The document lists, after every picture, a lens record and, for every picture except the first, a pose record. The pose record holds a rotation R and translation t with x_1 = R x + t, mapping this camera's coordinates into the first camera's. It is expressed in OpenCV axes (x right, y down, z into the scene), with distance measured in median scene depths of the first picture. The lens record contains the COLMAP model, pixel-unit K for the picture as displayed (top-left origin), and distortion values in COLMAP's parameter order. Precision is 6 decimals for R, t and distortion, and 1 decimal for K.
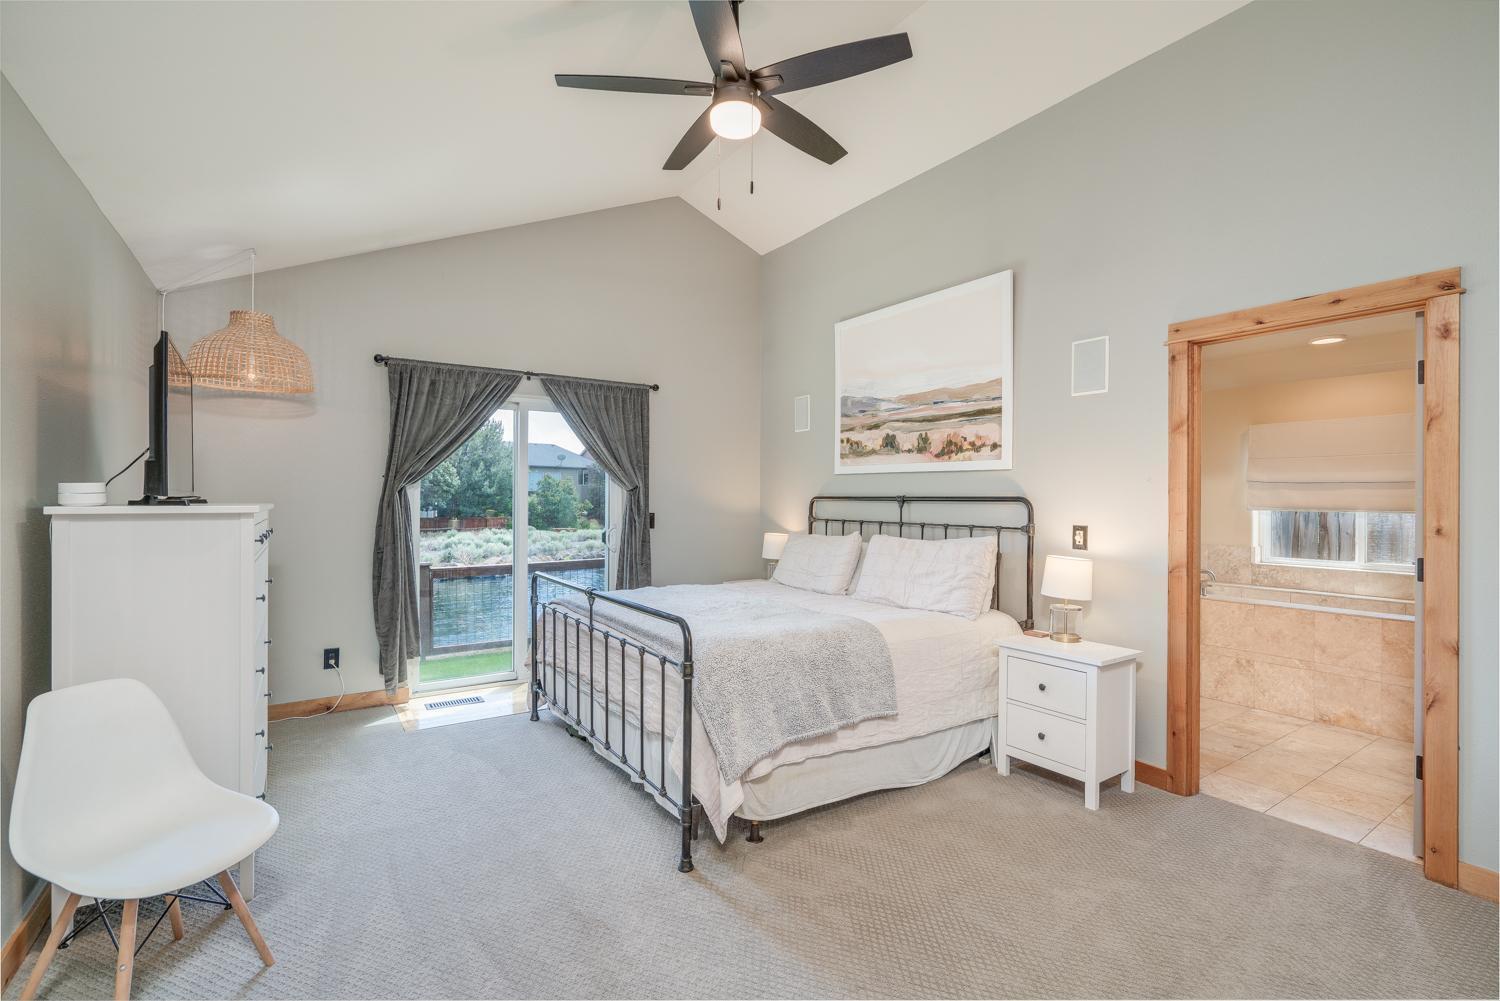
lens RADIAL K [[682.7, 0, 745.3], [0, 682.7, 505.6], [0, 0, 1]] dist [0.001228, -0.000130]
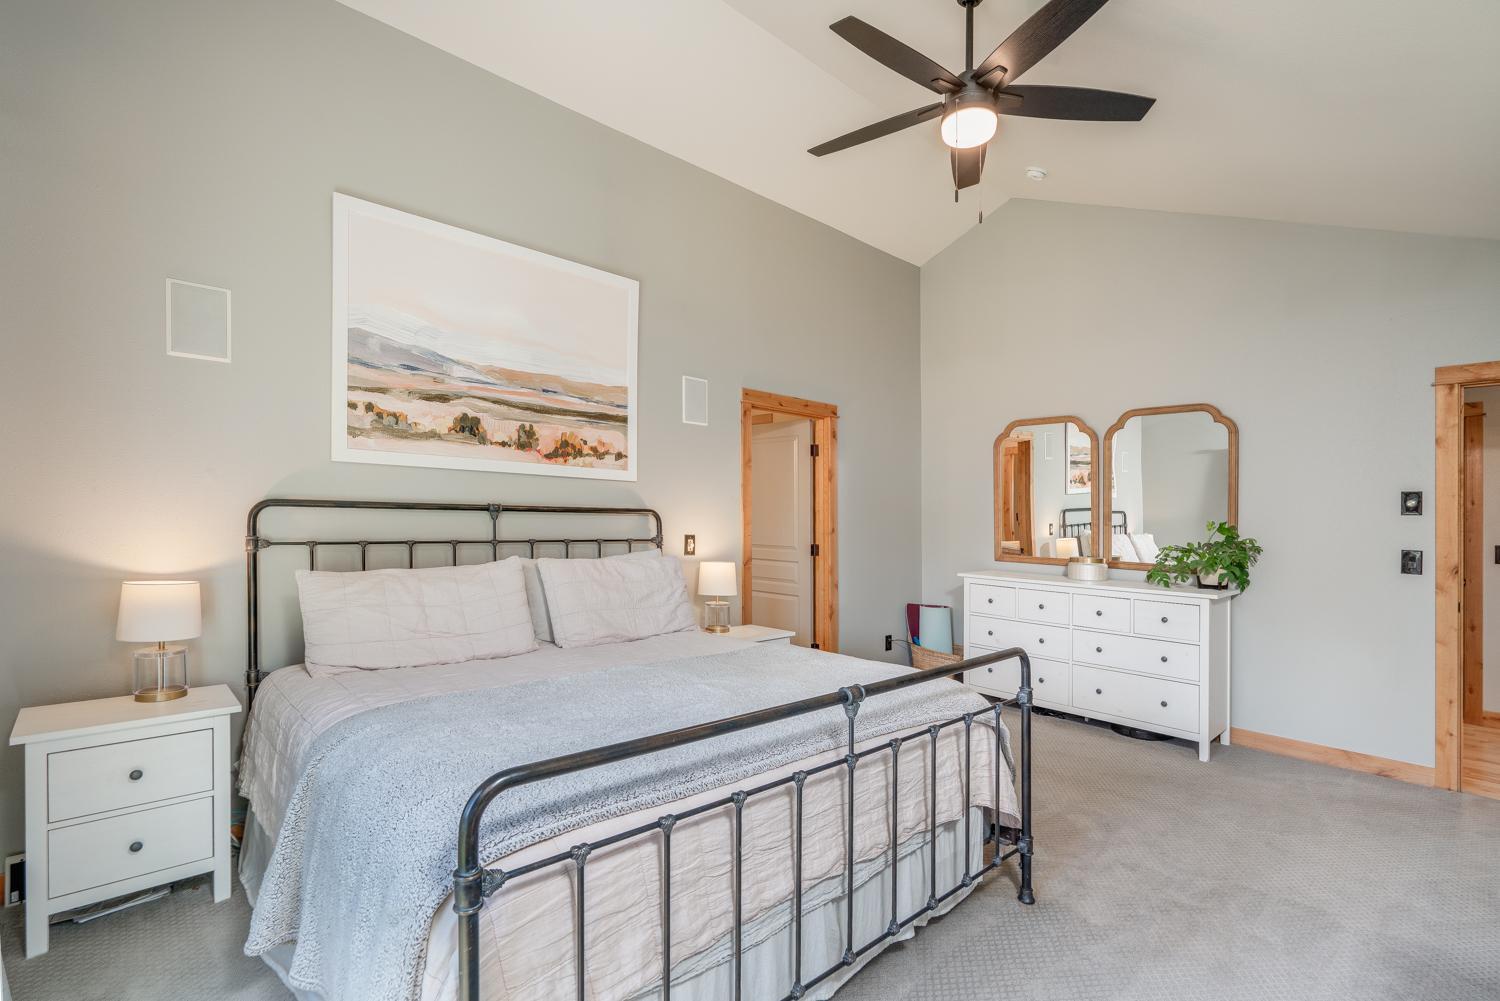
lens RADIAL K [[682.7, 0, 747.0], [0, 682.7, 510.1], [0, 0, 1]] dist [0.001228, -0.000130]
pose [[-0.146981, -0.002209, 0.989137, -0.590192], [-0.012151, 0.999926, 0.000428, -0.012728], [-0.989065, -0.011956, -0.146997, 0.928962]]
